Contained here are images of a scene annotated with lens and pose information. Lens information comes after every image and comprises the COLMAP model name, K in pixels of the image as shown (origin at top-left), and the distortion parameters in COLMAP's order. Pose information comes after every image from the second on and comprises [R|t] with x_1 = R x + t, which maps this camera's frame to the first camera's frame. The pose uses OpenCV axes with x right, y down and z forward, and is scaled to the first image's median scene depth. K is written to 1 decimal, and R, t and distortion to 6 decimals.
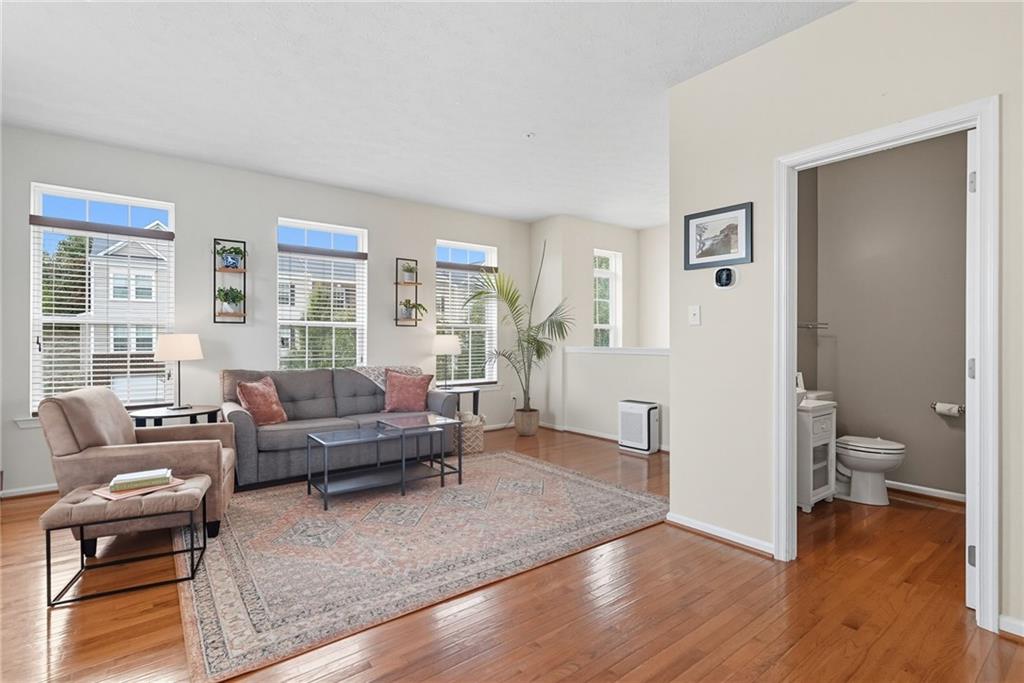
lens RADIAL K [[503.5, 0, 512.0], [0, 503.5, 341.5], [0, 0, 1]] dist [-0.002808, 0.000315]
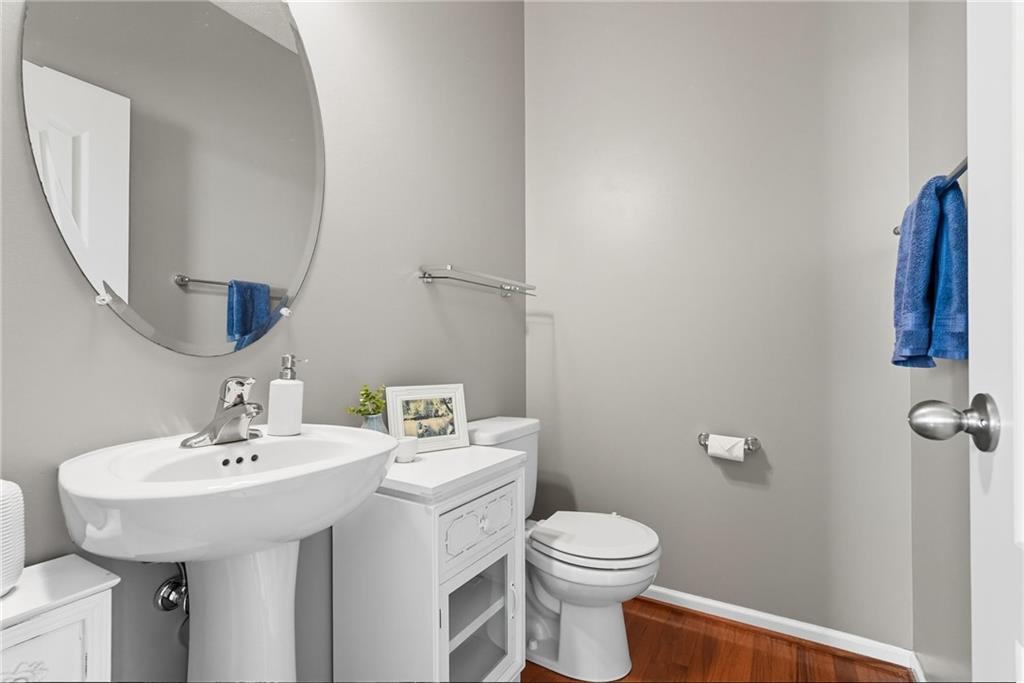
lens RADIAL K [[454.8, 0, 512.0], [0, 454.8, 341.5], [0, 0, 1]] dist [-0.000267, 0.000281]
pose [[0.933208, 0.001455, 0.359334, 0.449423], [0.004488, 0.999867, -0.015703, 0.030098], [-0.359309, 0.016267, 0.933077, 0.582651]]
